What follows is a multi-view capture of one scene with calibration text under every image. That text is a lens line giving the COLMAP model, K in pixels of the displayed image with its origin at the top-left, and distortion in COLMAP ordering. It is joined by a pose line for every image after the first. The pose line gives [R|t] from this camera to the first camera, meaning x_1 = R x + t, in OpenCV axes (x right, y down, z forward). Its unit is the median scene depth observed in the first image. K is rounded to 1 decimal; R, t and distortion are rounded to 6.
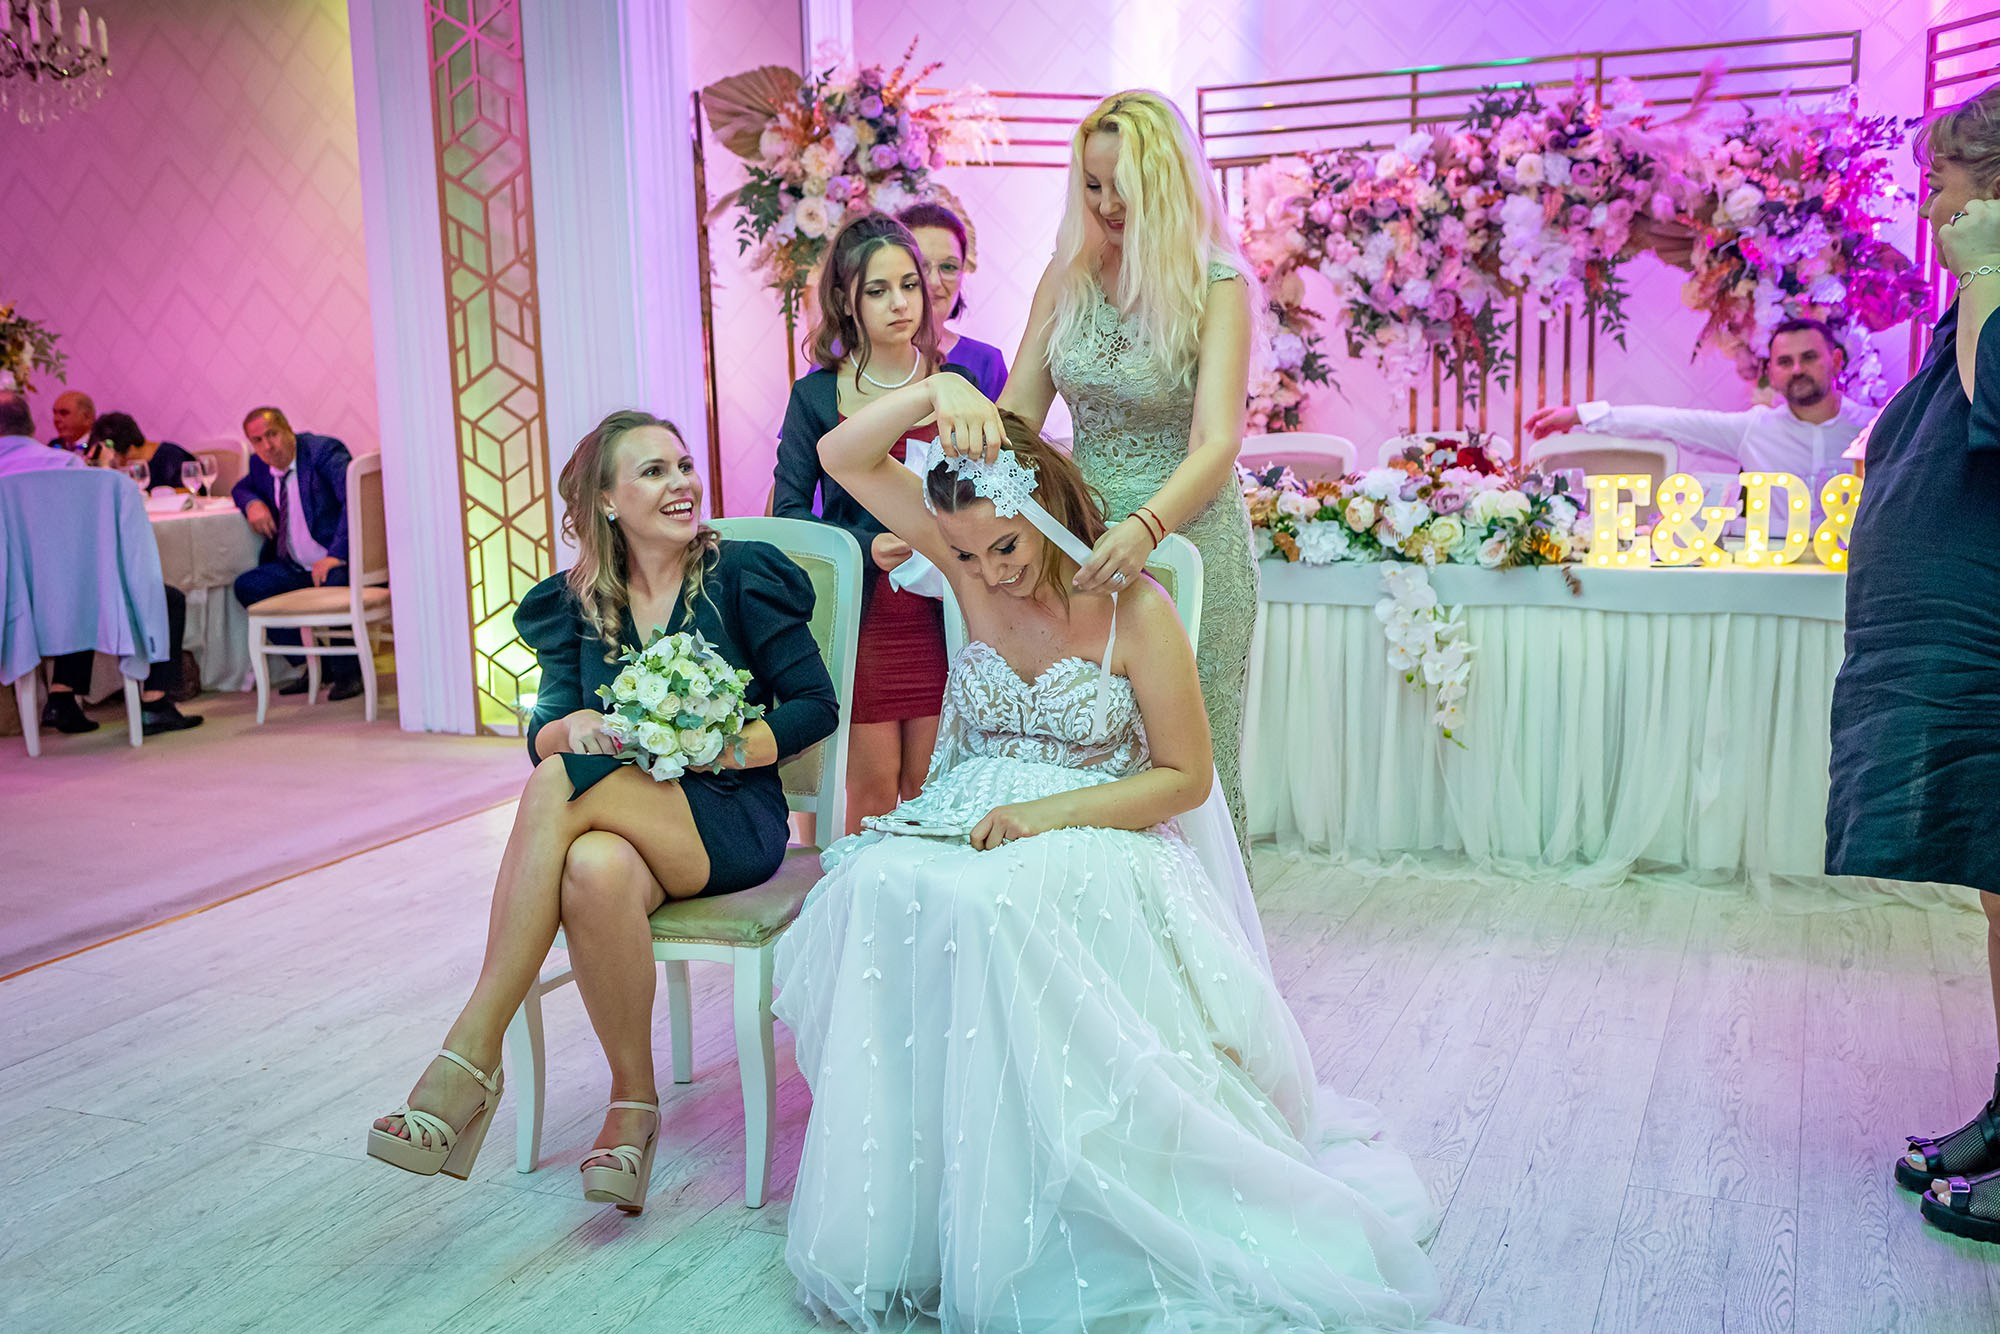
lens RADIAL K [[1939.8, 0, 1000.0], [0, 1939.8, 667.0], [0, 0, 1]] dist [0.006938, -0.018916]
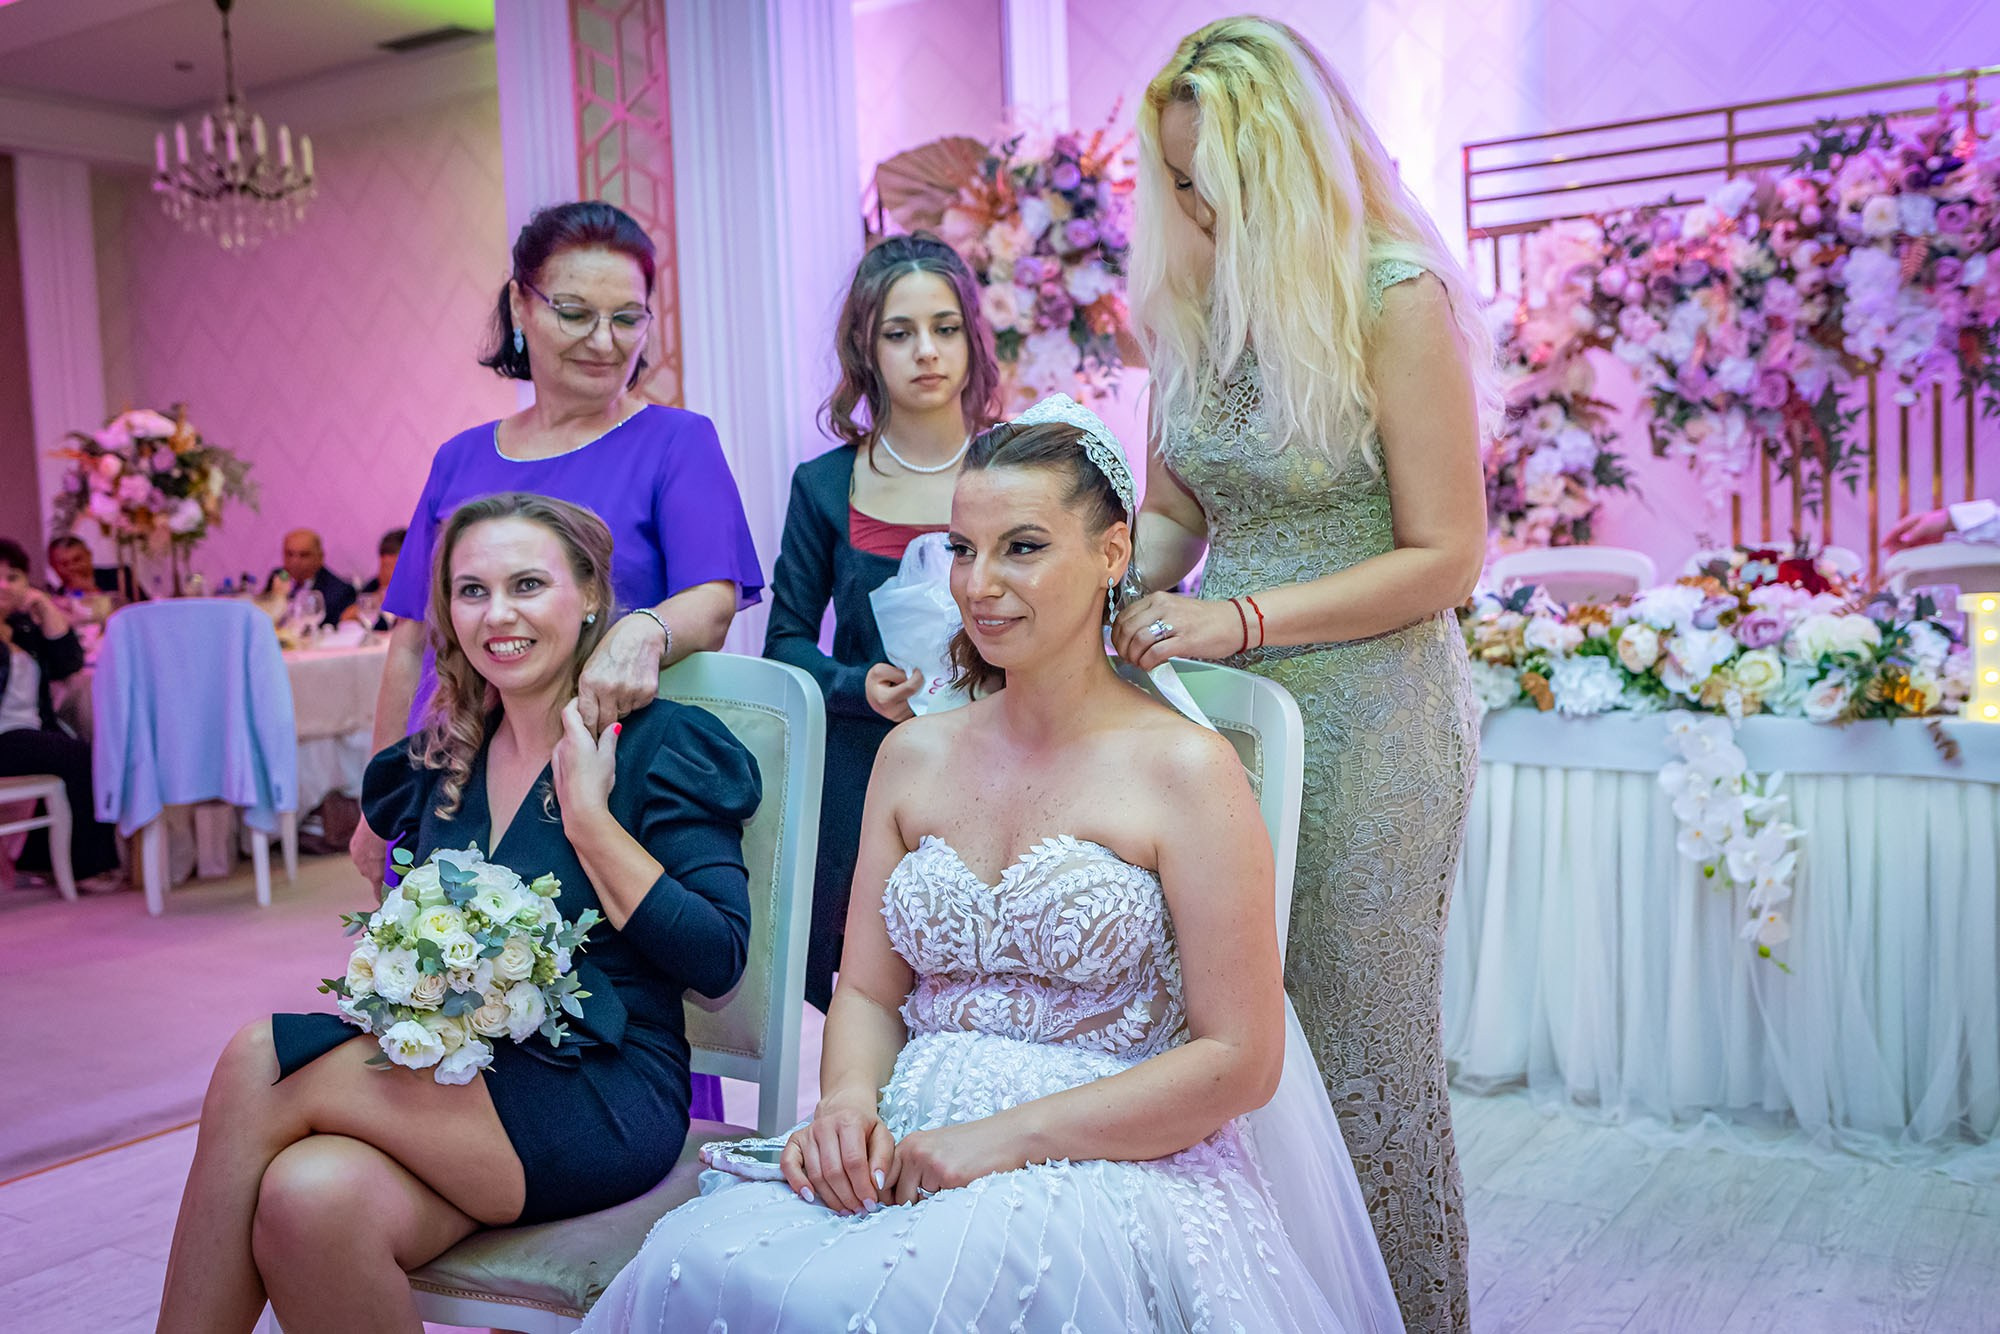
lens RADIAL K [[1939.8, 0, 1000.0], [0, 1939.8, 667.0], [0, 0, 1]] dist [0.006938, -0.018916]
pose [[0.985245, 0.000251, -0.171149, 0.052829], [-0.012160, 0.997575, -0.068534, -0.012902], [0.170716, 0.069604, 0.982859, 0.167544]]
